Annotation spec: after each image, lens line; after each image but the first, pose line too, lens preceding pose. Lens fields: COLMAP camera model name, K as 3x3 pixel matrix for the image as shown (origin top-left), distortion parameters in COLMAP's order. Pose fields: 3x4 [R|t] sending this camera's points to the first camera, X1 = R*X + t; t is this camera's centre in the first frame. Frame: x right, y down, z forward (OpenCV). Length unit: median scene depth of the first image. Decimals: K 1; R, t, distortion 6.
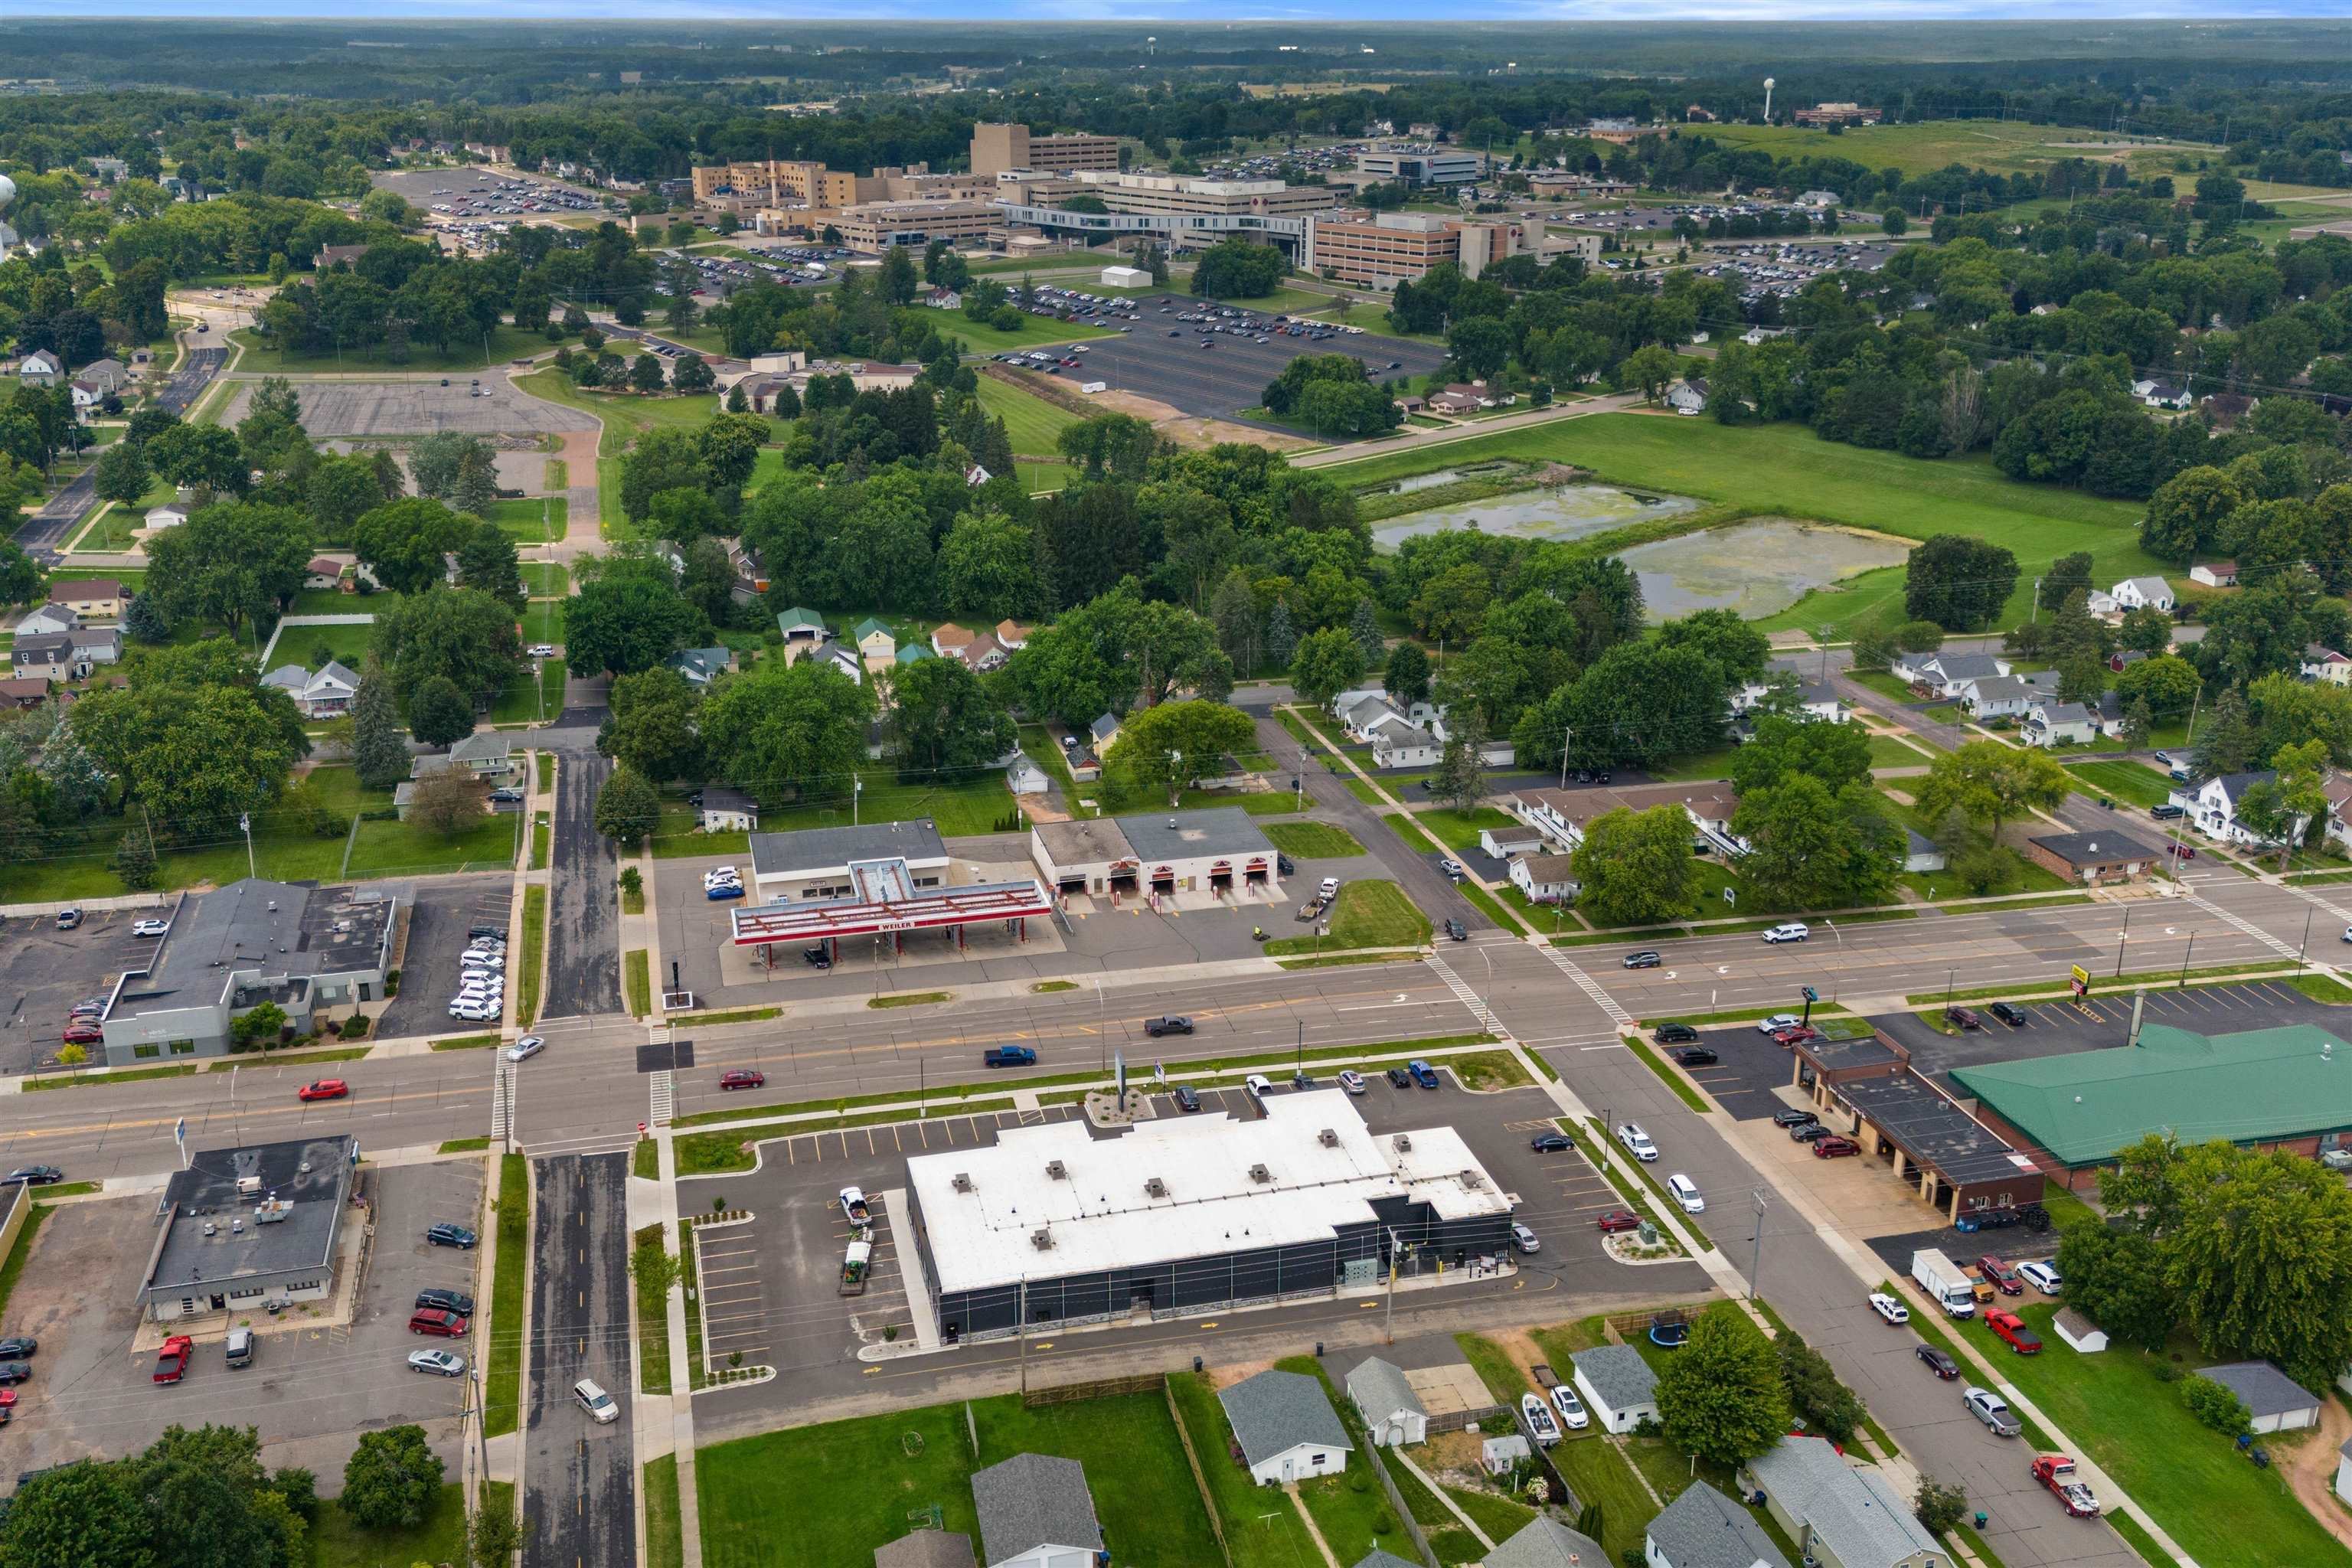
lens RADIAL K [[2106.4, 0, 1176.0], [0, 2106.4, 784.0], [0, 0, 1]] dist [0.133649, -0.307650]
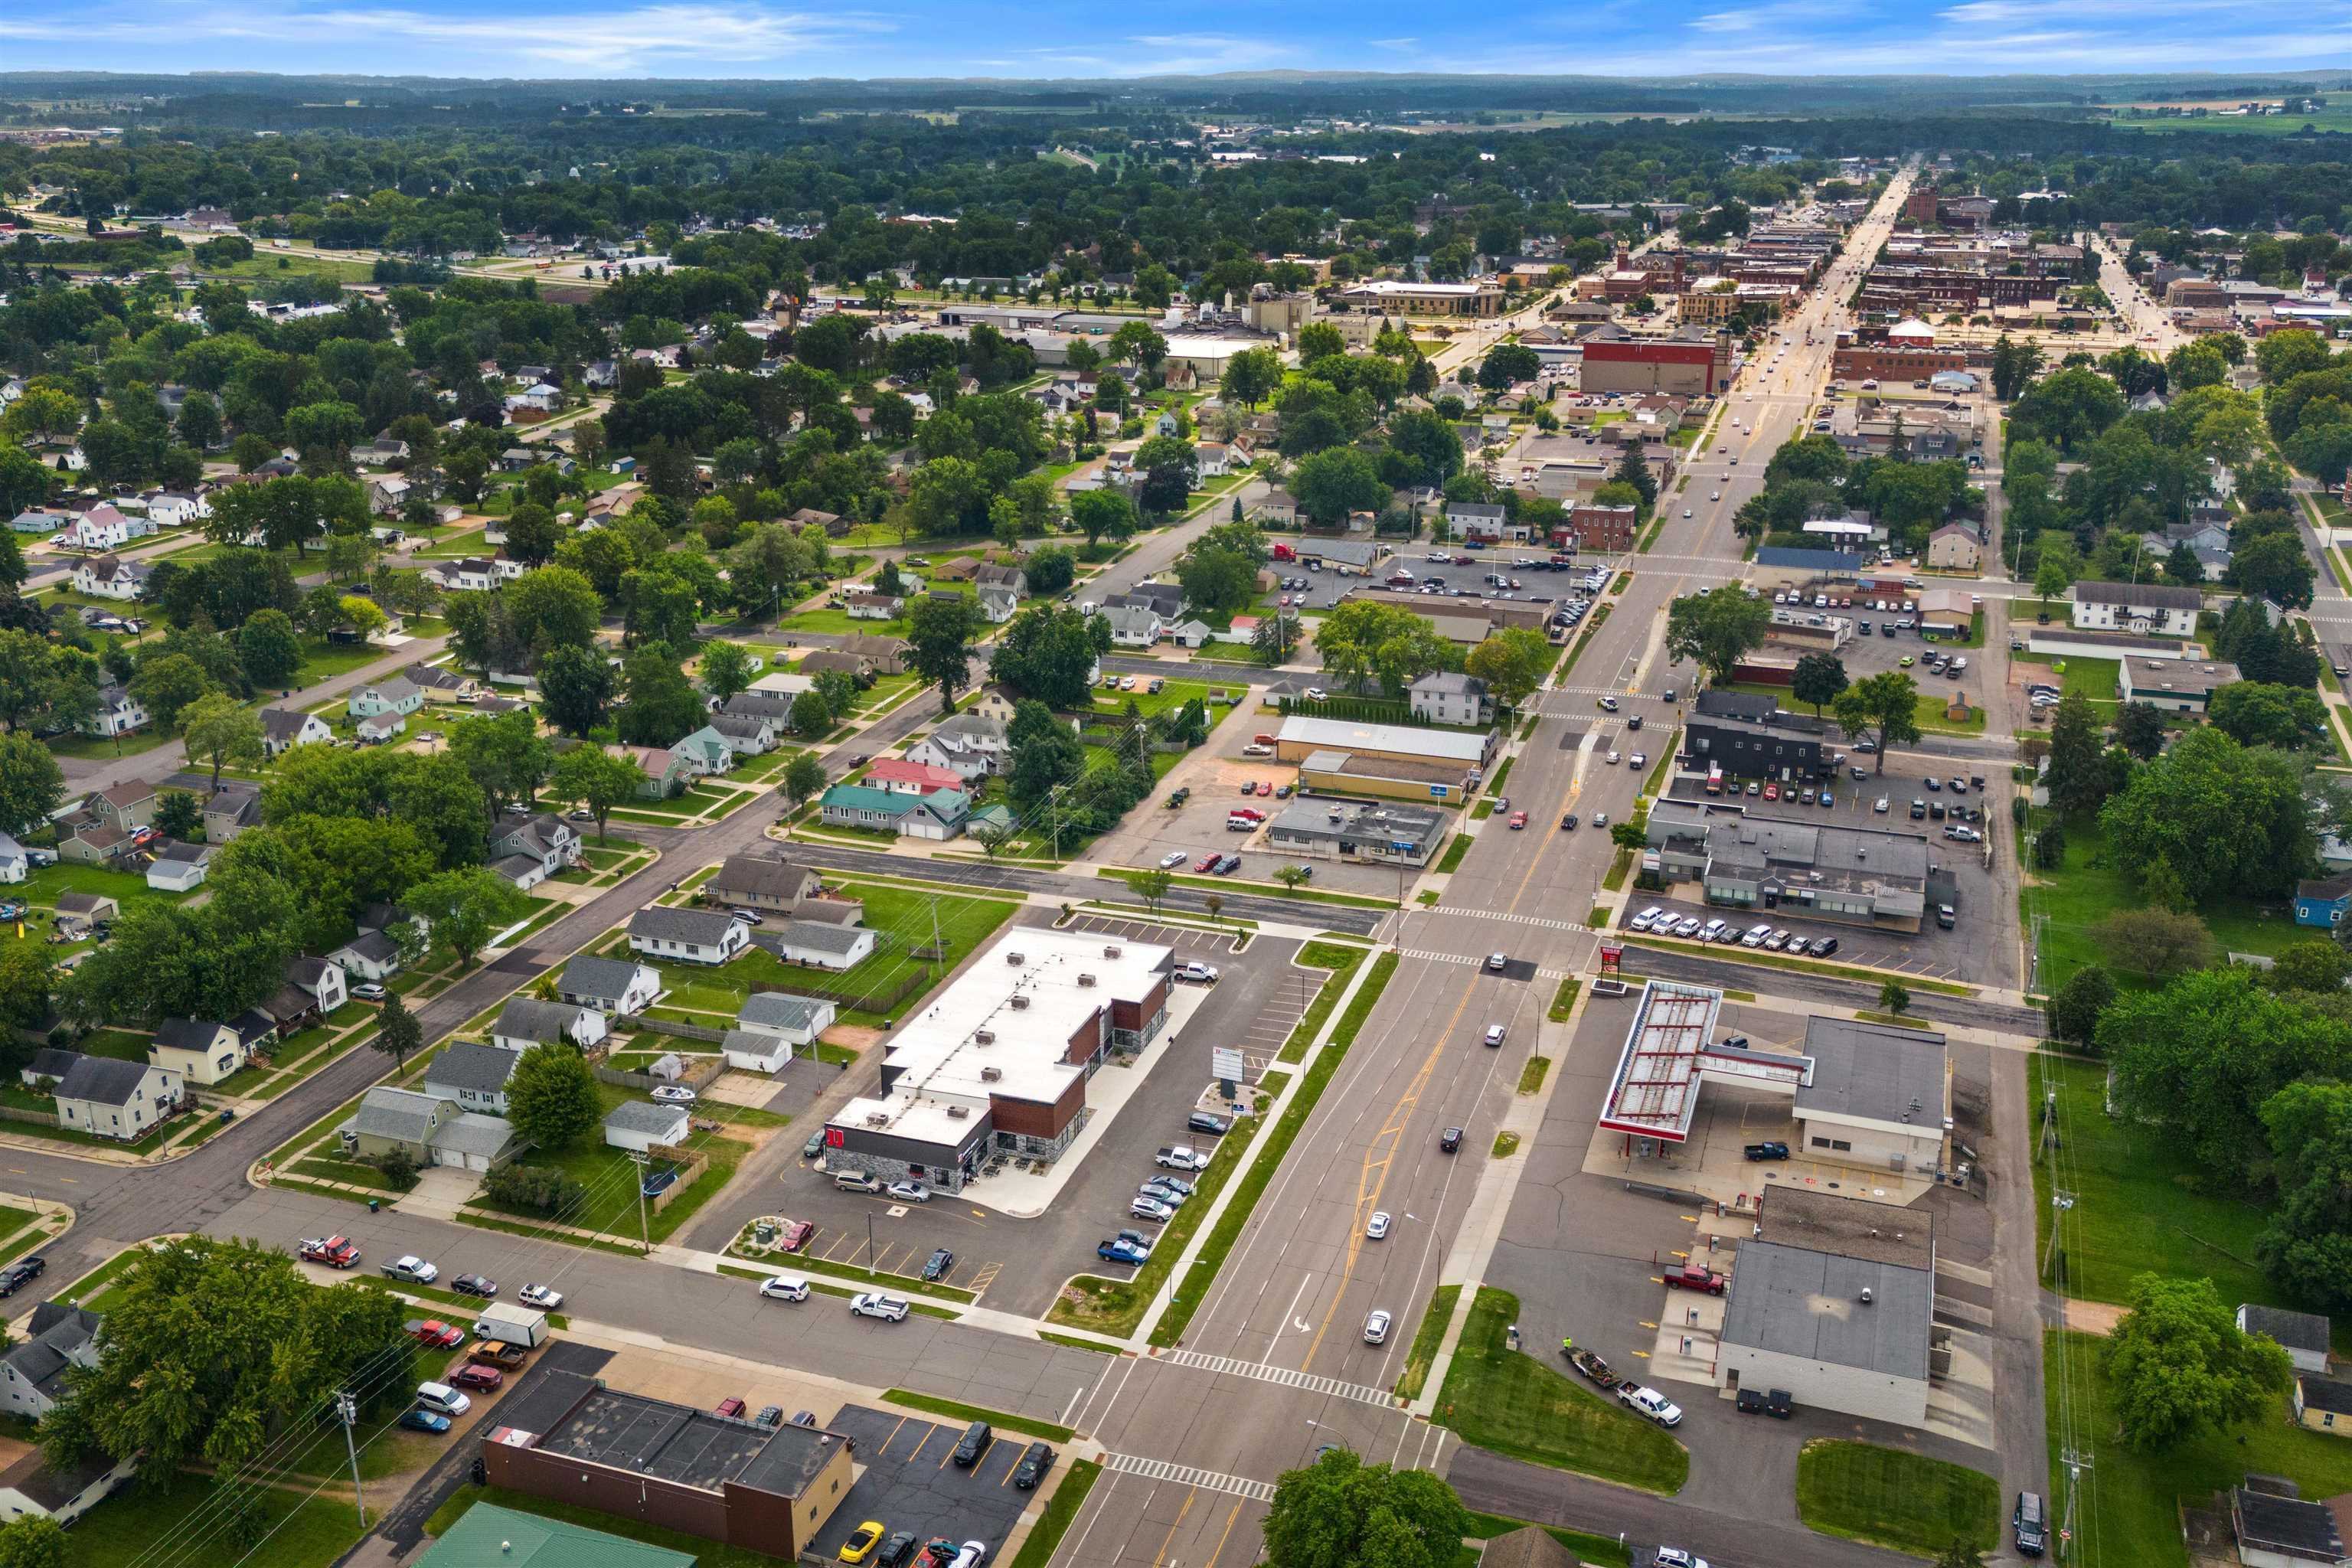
lens RADIAL K [[2051.5, 0, 1176.0], [0, 2051.5, 784.0], [0, 0, 1]] dist [0.126001, -0.275907]
pose [[-0.562574, 0.269879, -0.781457, 0.748198], [-0.279732, 0.827334, 0.487103, -0.473734], [0.777985, 0.492630, -0.389943, 1.263984]]
